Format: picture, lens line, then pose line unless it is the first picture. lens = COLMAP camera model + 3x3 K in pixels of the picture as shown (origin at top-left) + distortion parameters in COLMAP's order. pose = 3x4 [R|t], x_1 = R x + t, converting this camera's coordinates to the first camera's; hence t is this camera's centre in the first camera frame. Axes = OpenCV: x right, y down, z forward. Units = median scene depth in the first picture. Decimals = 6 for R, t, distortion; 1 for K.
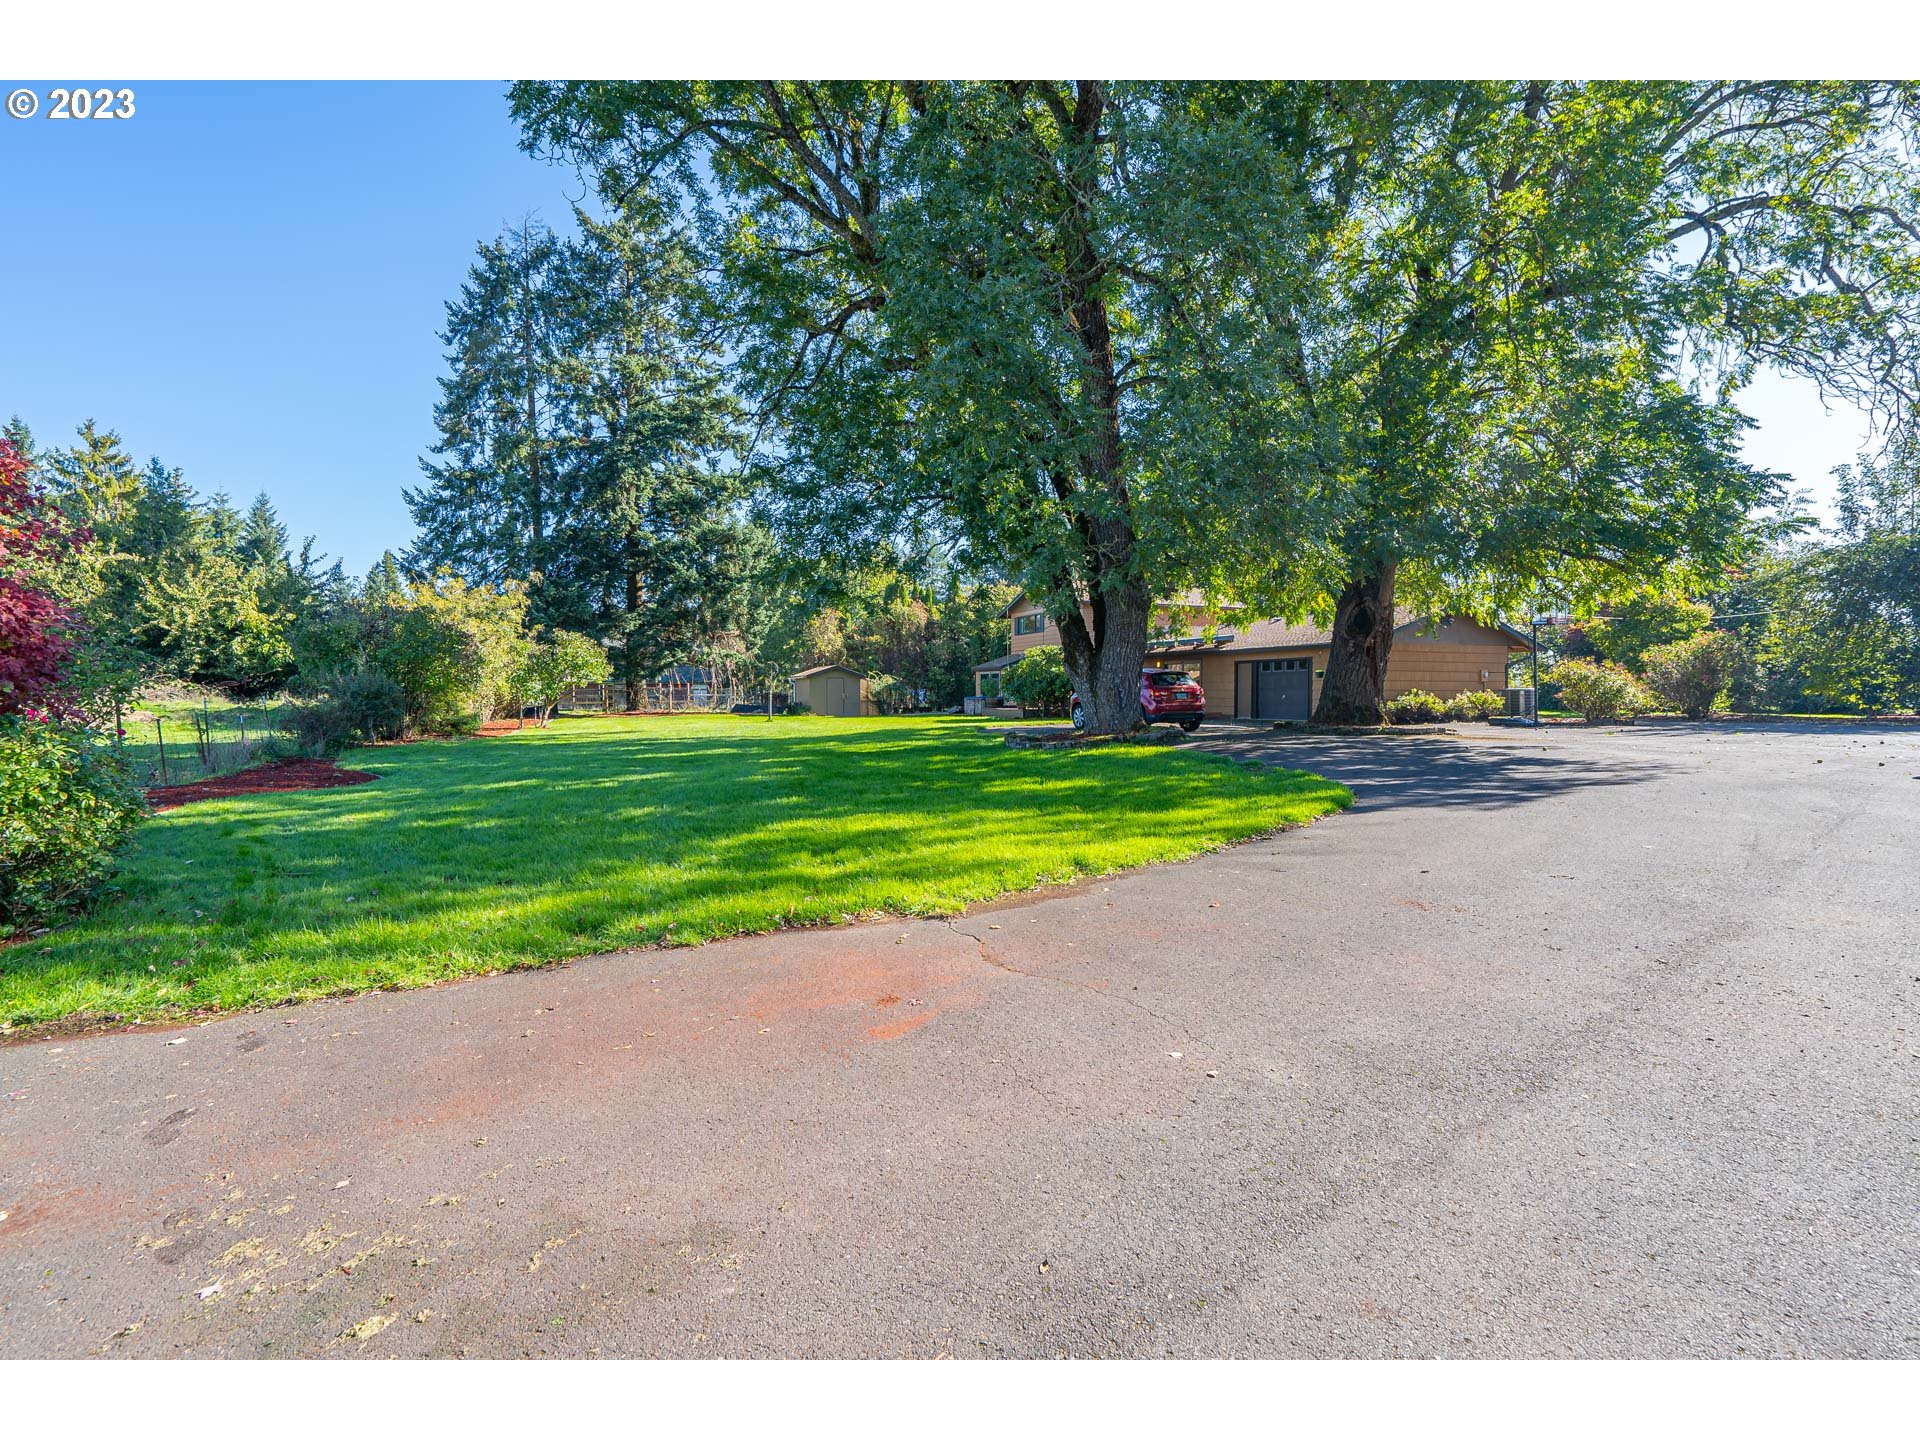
lens RADIAL K [[897.6, 0, 962.9], [0, 897.6, 713.2], [0, 0, 1]] dist [0.001177, 0.000330]
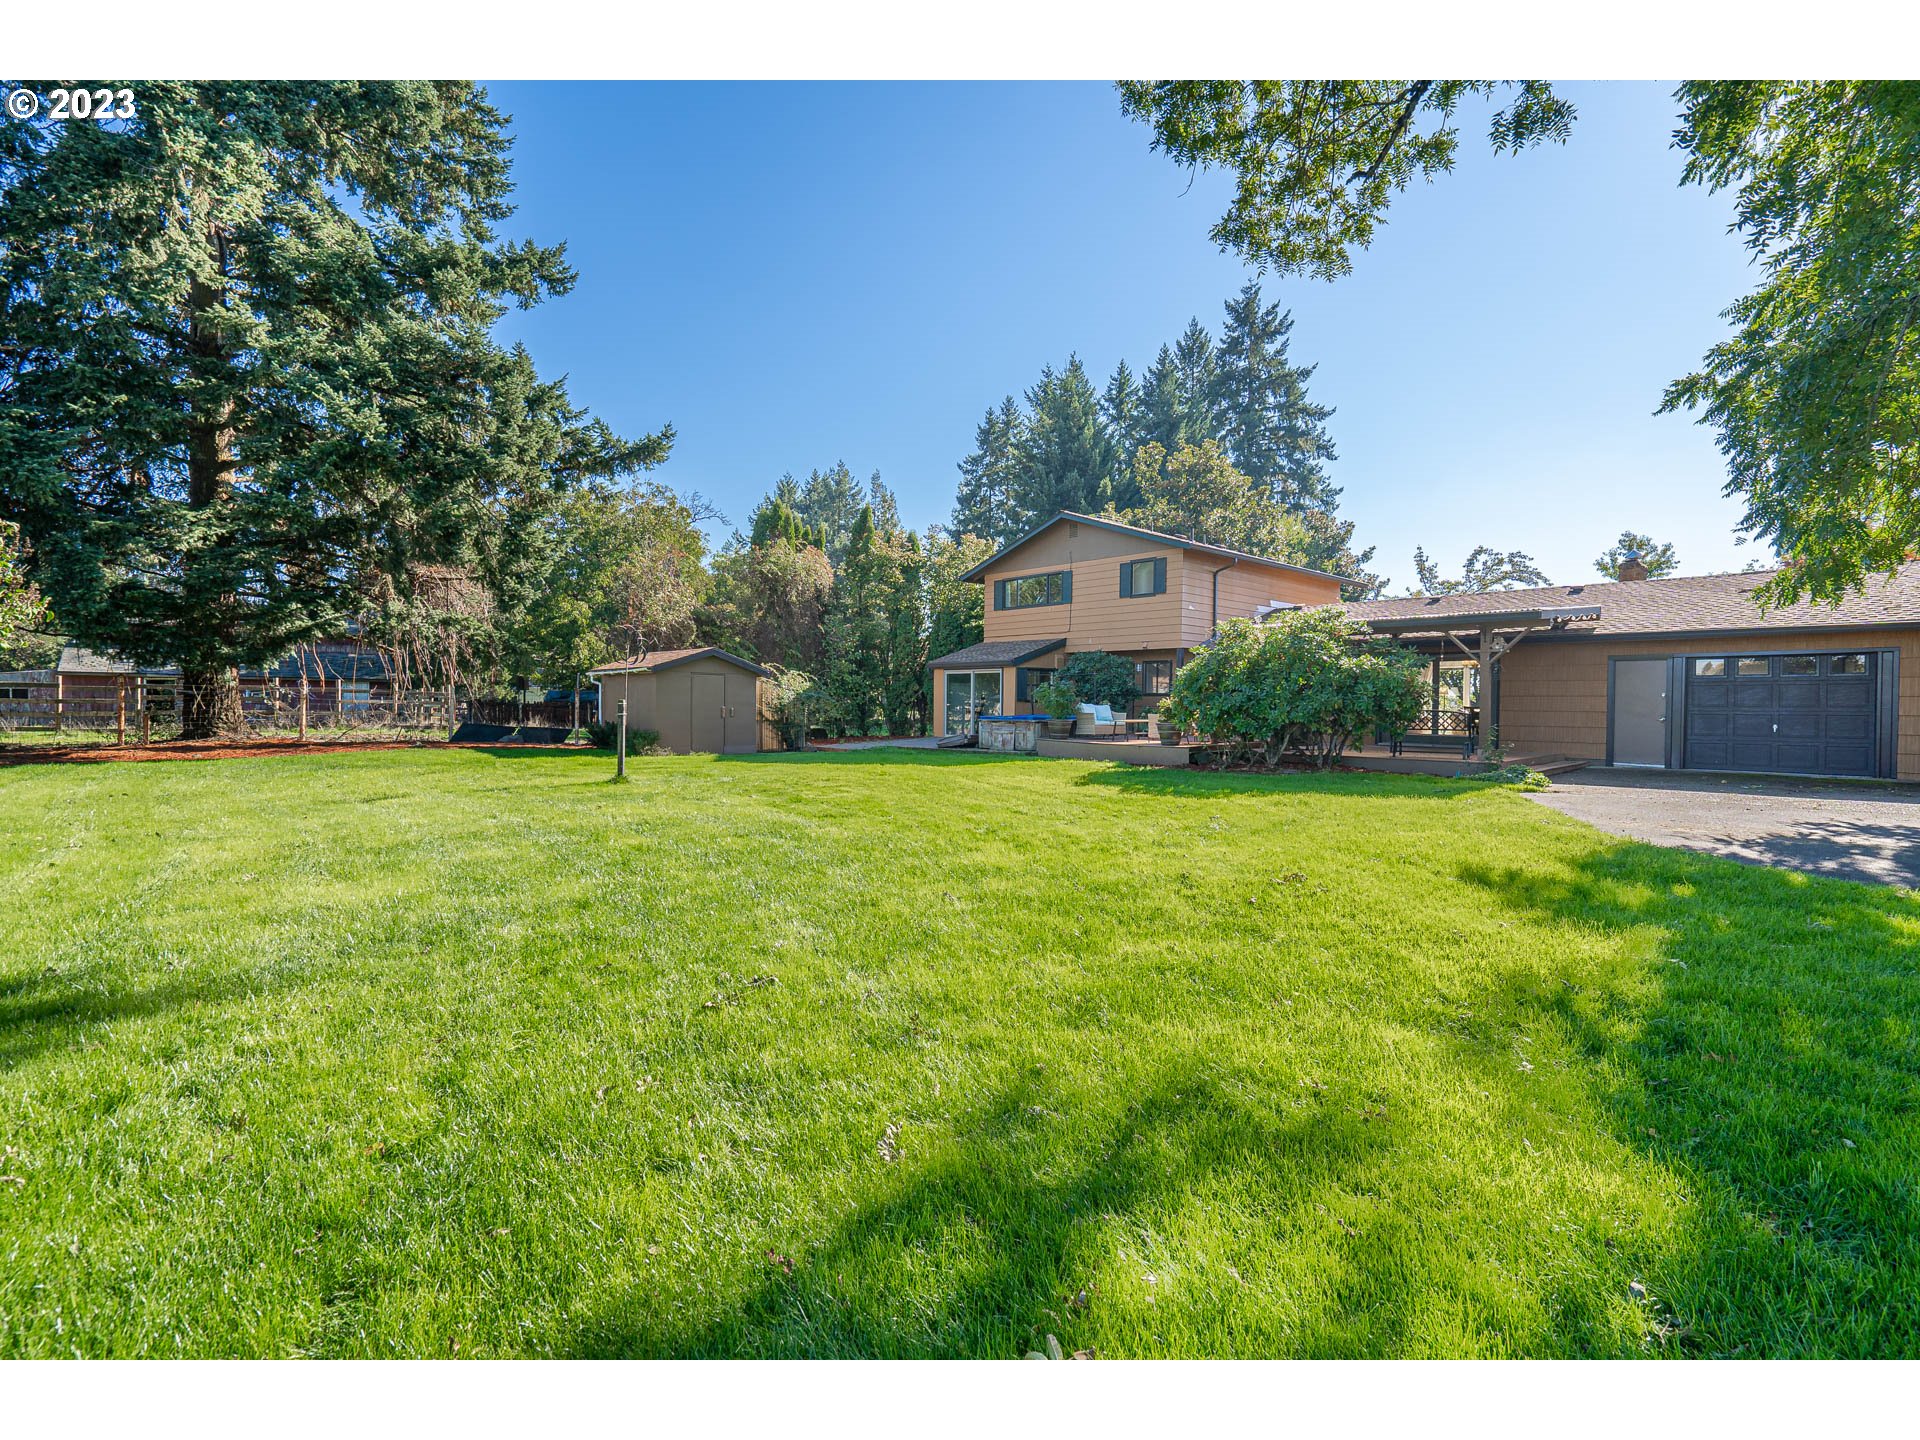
lens RADIAL K [[897.6, 0, 962.9], [0, 897.6, 713.2], [0, 0, 1]] dist [0.001177, 0.000330]
pose [[0.946769, 0.011447, 0.321710, -0.160400], [-0.009035, 0.999919, -0.008989, -0.014668], [-0.321787, 0.005604, 0.946796, 0.476820]]
